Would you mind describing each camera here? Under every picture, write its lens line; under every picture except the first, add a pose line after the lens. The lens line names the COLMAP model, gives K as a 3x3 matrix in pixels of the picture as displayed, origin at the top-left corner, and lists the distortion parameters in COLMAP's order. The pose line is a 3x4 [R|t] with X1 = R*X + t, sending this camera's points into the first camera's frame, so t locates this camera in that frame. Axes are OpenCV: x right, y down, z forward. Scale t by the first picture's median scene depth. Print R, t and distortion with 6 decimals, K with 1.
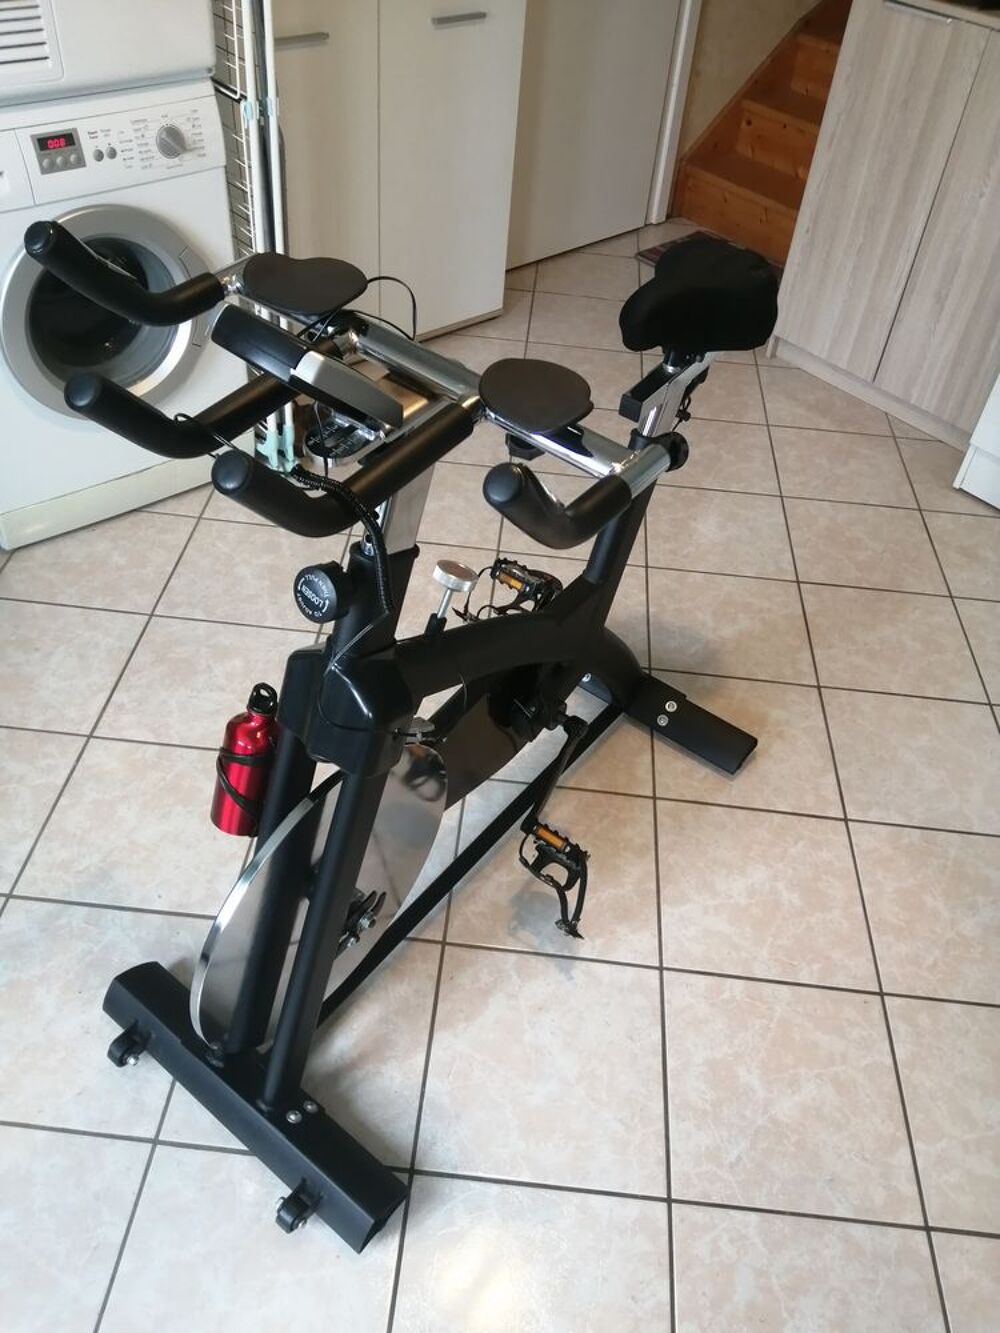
lens RADIAL K [[1060.1, 0, 500.0], [0, 1060.1, 666.5], [0, 0, 1]] dist [0.094180, -0.182298]
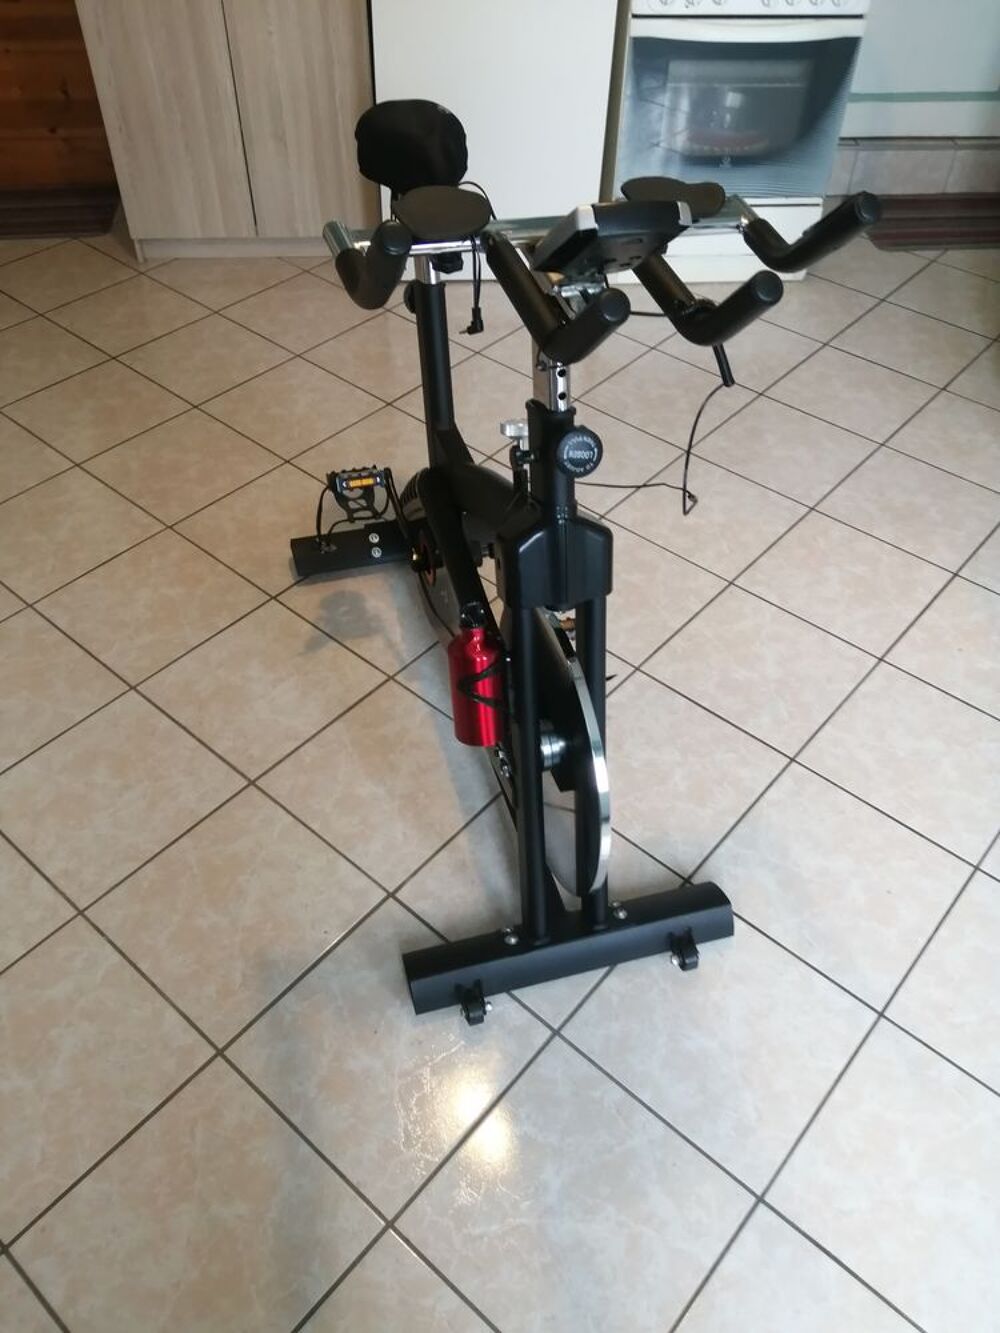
lens RADIAL K [[1060.1, 0, 500.0], [0, 1060.1, 666.5], [0, 0, 1]] dist [0.094180, -0.182298]
pose [[0.588157, -0.620587, 0.518598, -0.648352], [0.570865, 0.772788, 0.277331, -0.173594], [-0.572874, 0.132935, 0.808792, 0.088133]]
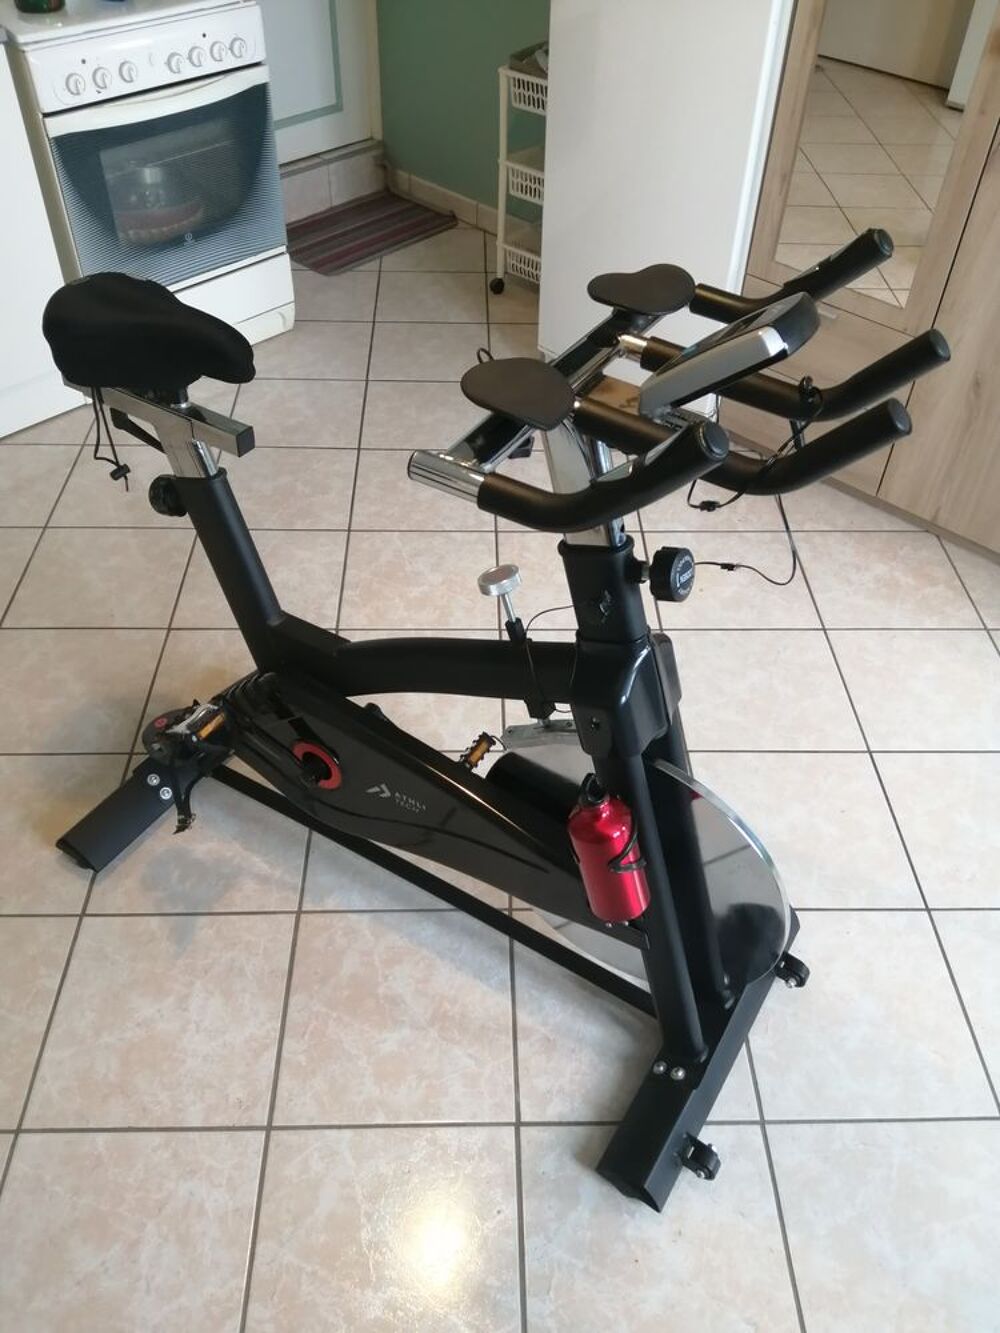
lens RADIAL K [[1040.0, 0, 500.0], [0, 1040.0, 666.5], [0, 0, 1]] dist [0.072502, -0.144443]
pose [[-0.107698, -0.746745, 0.656333, -0.597716], [0.656163, 0.442575, 0.611211, -0.513455], [-0.746895, 0.496488, 0.442321, 0.469998]]
